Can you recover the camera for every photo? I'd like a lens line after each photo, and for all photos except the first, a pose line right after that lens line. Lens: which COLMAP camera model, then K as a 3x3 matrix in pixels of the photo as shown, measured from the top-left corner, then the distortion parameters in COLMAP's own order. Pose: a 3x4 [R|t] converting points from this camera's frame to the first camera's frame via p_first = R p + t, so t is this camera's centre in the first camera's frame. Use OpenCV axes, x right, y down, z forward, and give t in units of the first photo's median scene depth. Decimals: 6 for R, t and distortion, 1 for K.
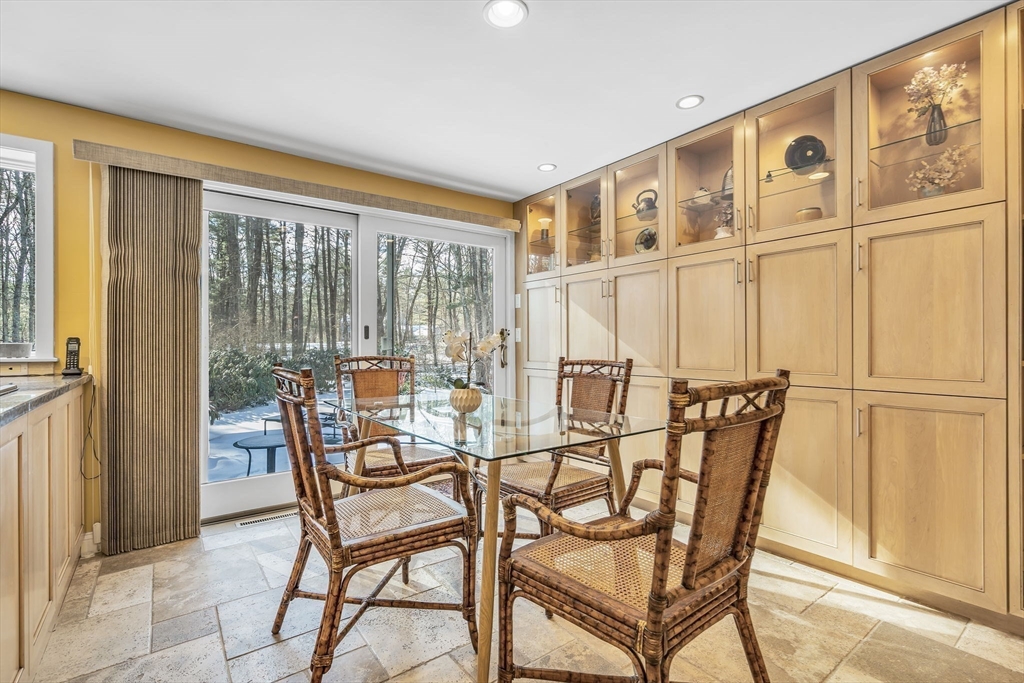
lens RADIAL K [[470.1, 0, 512.6], [0, 470.1, 341.8], [0, 0, 1]] dist [-0.001202, 0.000273]
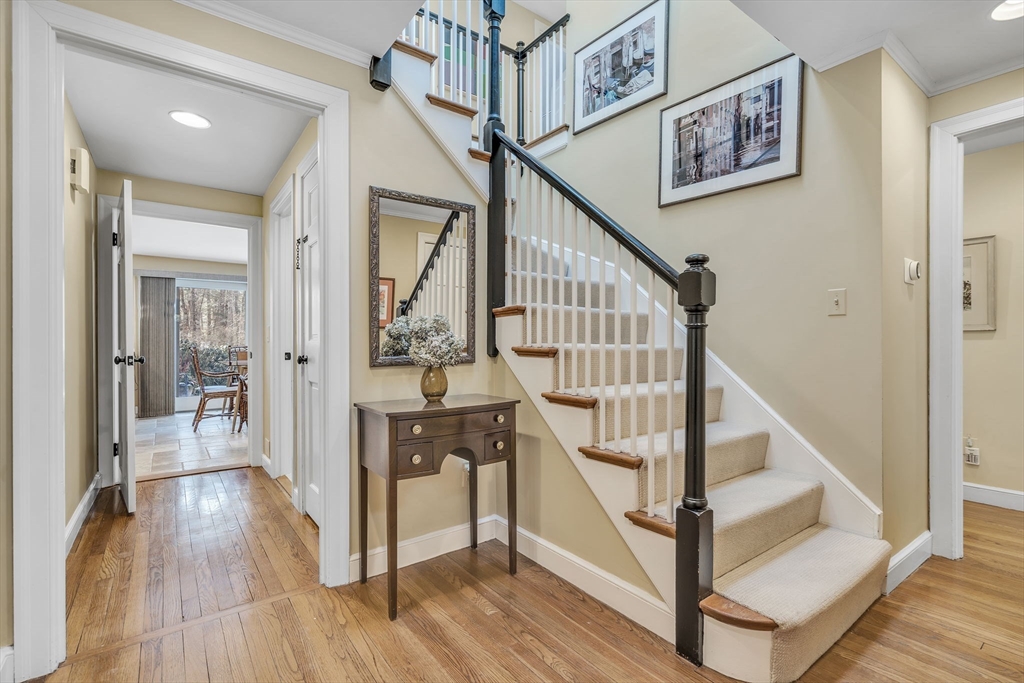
lens RADIAL K [[470.1, 0, 510.3], [0, 470.1, 343.2], [0, 0, 1]] dist [-0.001202, 0.000273]
pose [[0.999984, 0.003549, -0.004378, 1.390001], [-0.003512, 0.999958, 0.008458, -0.013430], [0.004408, -0.008442, 0.999955, -1.839202]]
